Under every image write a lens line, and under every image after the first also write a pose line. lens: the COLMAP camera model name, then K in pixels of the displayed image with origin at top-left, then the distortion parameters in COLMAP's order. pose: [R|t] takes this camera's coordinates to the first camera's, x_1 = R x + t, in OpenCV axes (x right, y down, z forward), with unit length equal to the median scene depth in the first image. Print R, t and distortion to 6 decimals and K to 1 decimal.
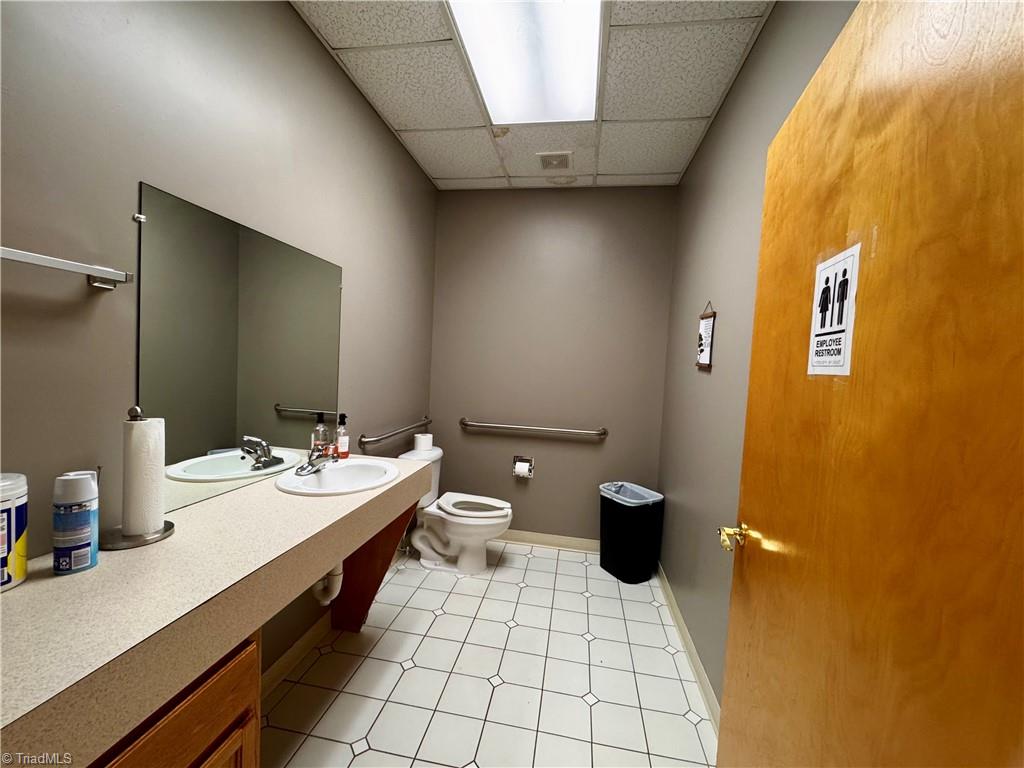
lens RADIAL K [[411.7, 0, 514.2], [0, 411.7, 387.9], [0, 0, 1]] dist [-0.001390, -0.000201]
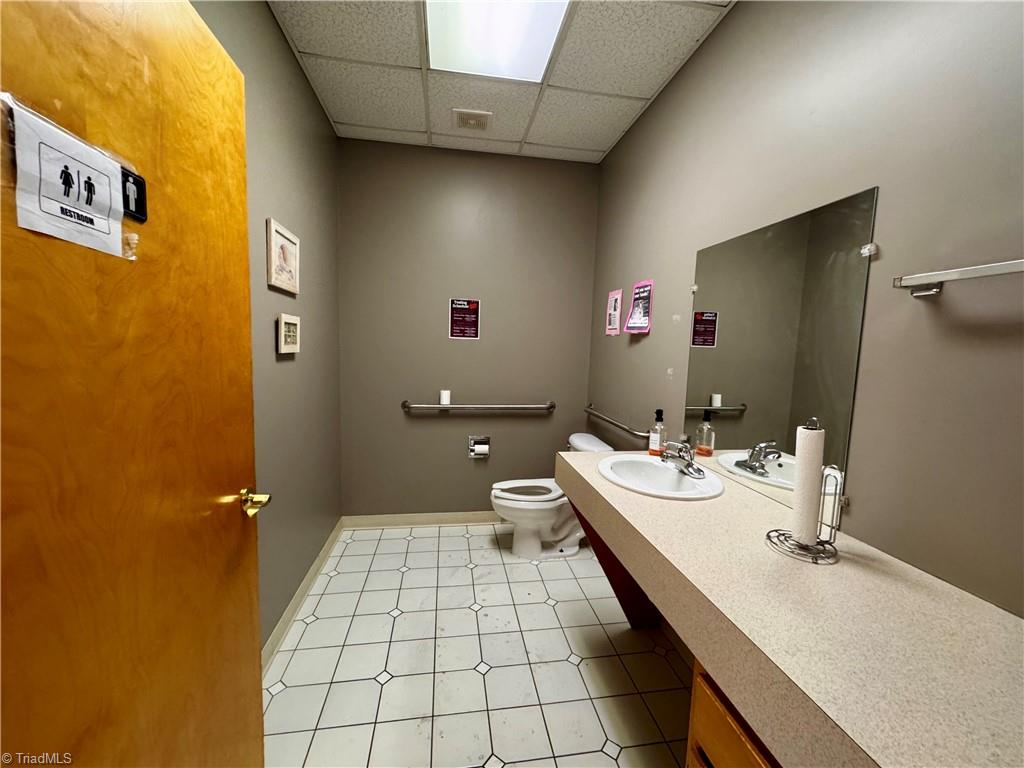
lens RADIAL K [[415.9, 0, 512.0], [0, 415.9, 384.0], [0, 0, 1]] dist [0.066657, 0.000005]
pose [[0.950310, -0.052350, 0.306872, -0.170304], [0.036030, 0.997630, 0.058614, -0.010700], [-0.309213, -0.044645, 0.949944, 0.031476]]
